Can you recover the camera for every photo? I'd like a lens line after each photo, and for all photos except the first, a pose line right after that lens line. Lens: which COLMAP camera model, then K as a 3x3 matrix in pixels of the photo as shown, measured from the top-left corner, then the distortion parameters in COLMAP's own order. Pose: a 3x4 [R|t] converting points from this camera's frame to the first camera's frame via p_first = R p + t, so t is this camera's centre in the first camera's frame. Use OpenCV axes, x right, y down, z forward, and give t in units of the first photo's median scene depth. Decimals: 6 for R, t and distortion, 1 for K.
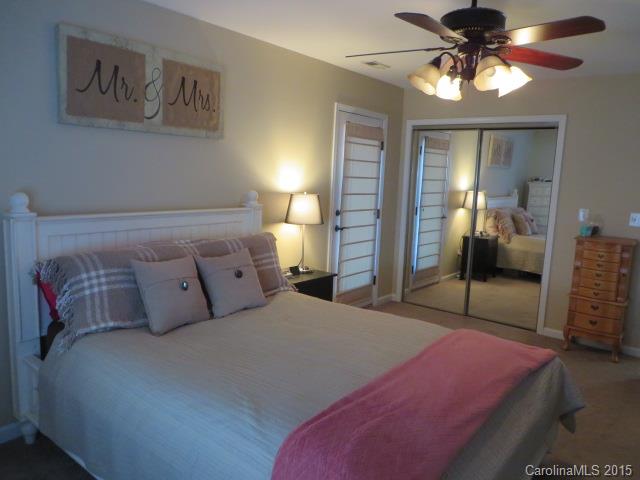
lens RADIAL K [[481.6, 0, 320.0], [0, 481.6, 240.0], [0, 0, 1]] dist [-0.003736, 0.003095]
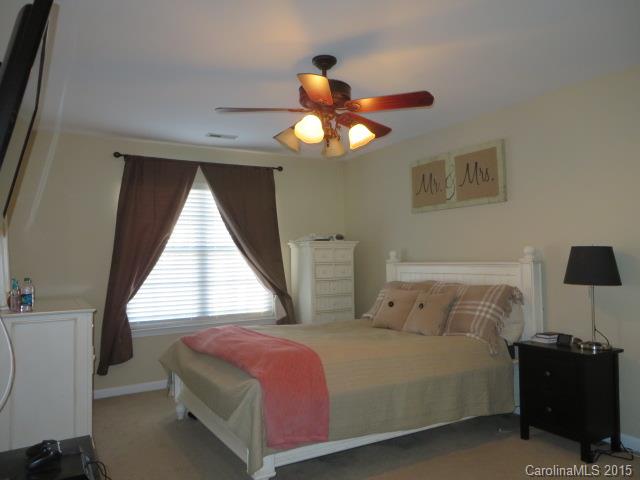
lens RADIAL K [[481.6, 0, 320.0], [0, 481.6, 240.0], [0, 0, 1]] dist [-0.003736, 0.003095]
pose [[-0.359662, -0.066625, -0.930701, 1.127360], [-0.126506, 0.991720, -0.022106, -0.044400], [0.924467, 0.109788, -0.365112, 1.155553]]
